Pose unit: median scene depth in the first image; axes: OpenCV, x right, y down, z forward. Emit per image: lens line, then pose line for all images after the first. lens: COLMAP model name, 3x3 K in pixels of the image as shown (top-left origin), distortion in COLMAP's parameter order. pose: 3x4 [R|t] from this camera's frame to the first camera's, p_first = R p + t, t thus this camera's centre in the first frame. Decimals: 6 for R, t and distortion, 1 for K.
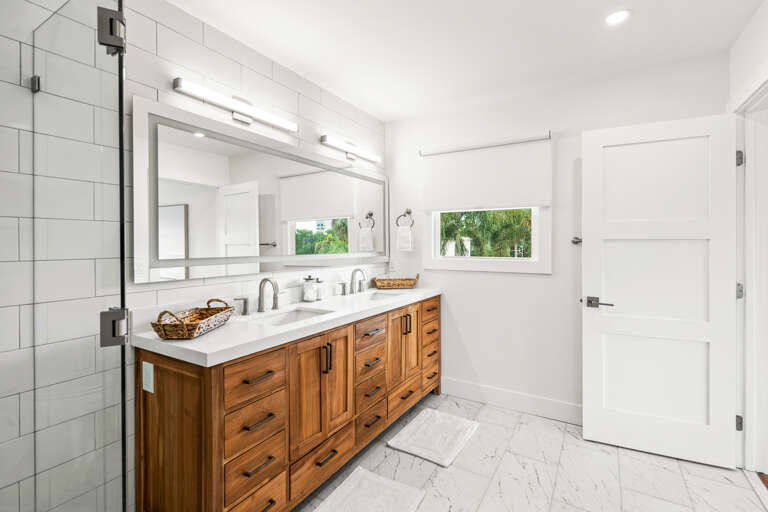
lens RADIAL K [[353.0, 0, 380.8], [0, 353.0, 248.4], [0, 0, 1]] dist [-0.004285, -0.000976]
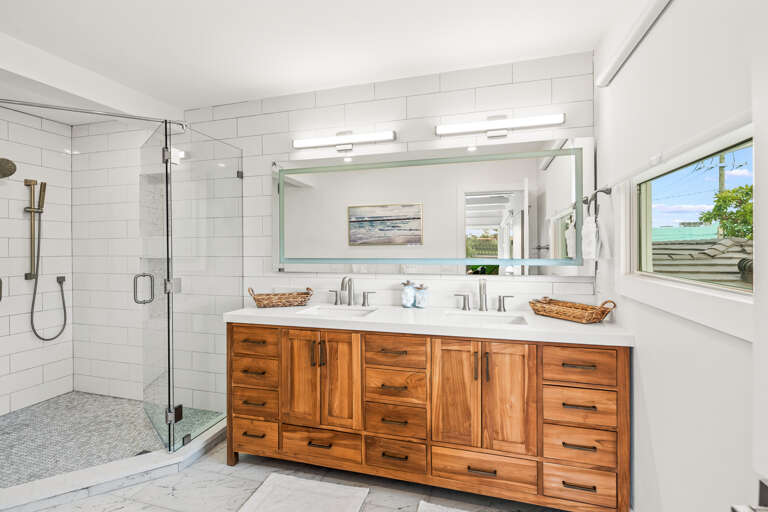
lens RADIAL K [[353.0, 0, 384.6], [0, 353.0, 249.9], [0, 0, 1]] dist [-0.004285, -0.000976]
pose [[0.272913, 0.005977, -0.962020, 0.838913], [-0.006247, 0.999971, 0.004441, -0.013321], [0.962018, 0.004797, 0.272942, 0.791816]]
